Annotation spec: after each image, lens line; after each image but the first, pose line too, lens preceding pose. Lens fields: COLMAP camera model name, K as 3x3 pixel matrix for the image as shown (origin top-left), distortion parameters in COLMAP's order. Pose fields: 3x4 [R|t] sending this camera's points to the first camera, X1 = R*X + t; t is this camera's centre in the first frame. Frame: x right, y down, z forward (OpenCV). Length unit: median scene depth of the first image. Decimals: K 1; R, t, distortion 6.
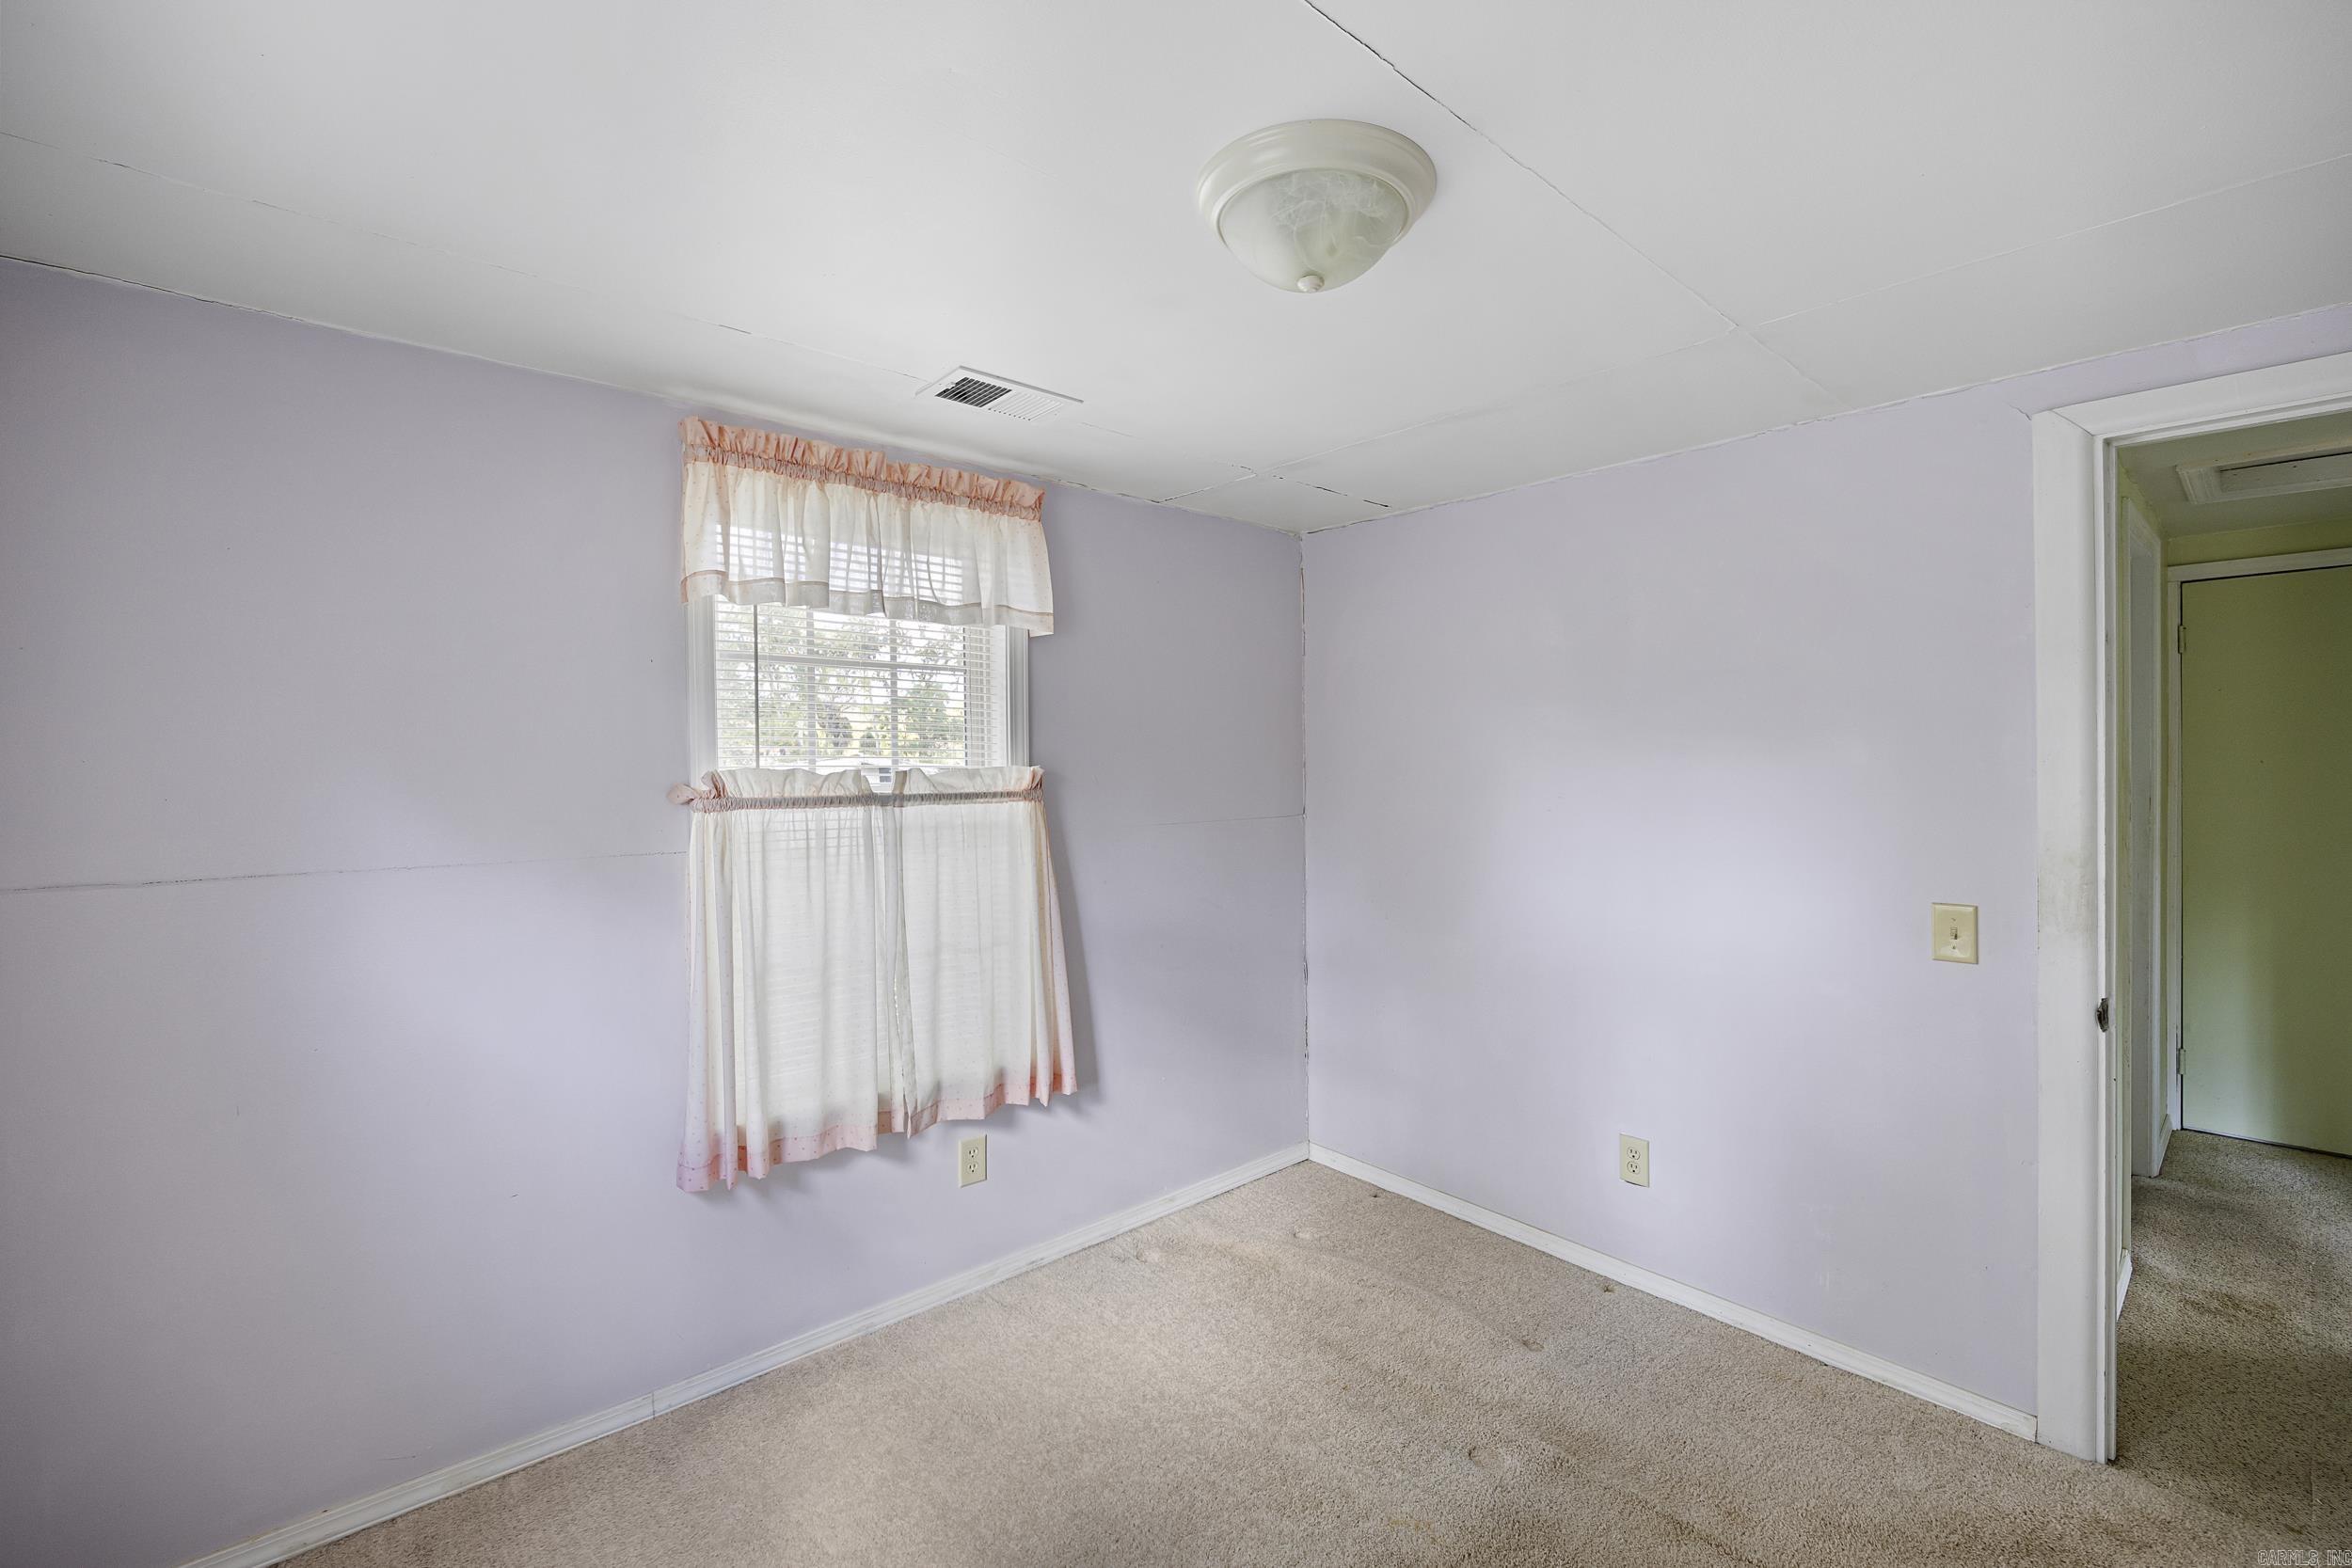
lens RADIAL K [[1023.8, 0, 1198.6], [0, 1023.8, 786.4], [0, 0, 1]] dist [0.001763, 0.000289]
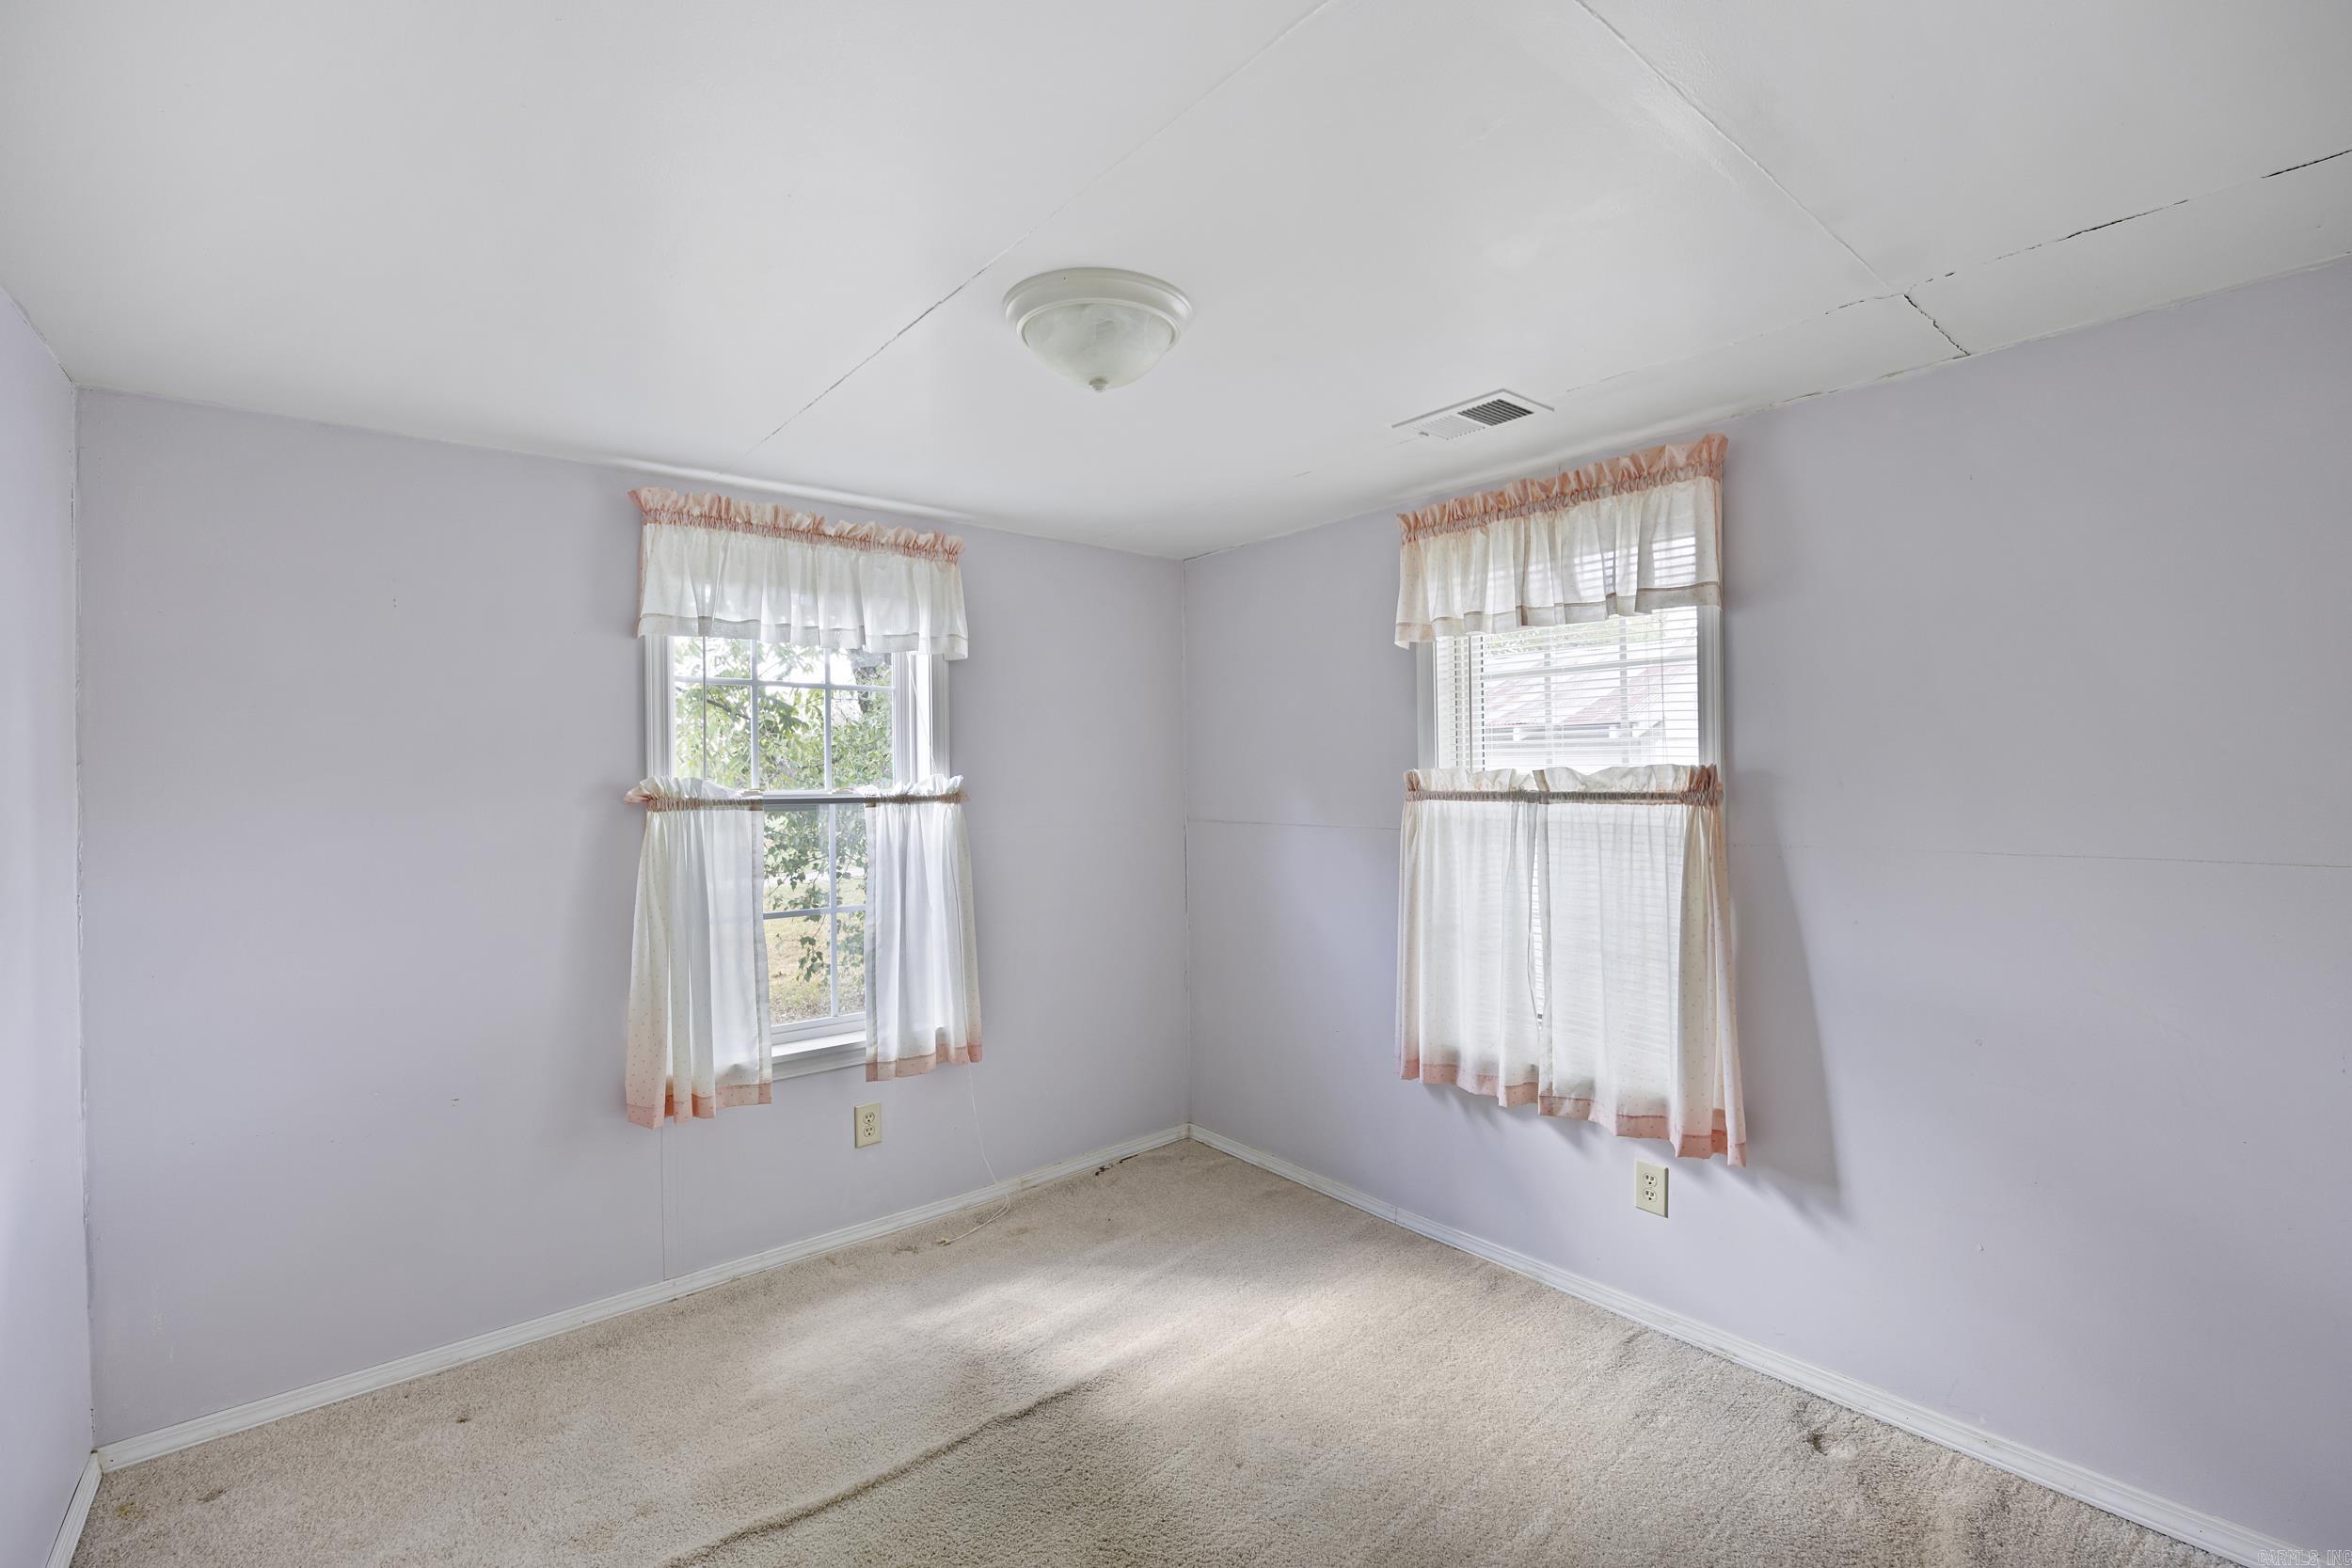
lens RADIAL K [[1023.8, 0, 1193.8], [0, 1023.8, 776.5], [0, 0, 1]] dist [0.001763, 0.000289]
pose [[-0.019960, 0.015210, -0.999685, 0.784051], [-0.005180, 0.999869, 0.015316, -0.022779], [0.999787, 0.005484, -0.019878, 0.658018]]
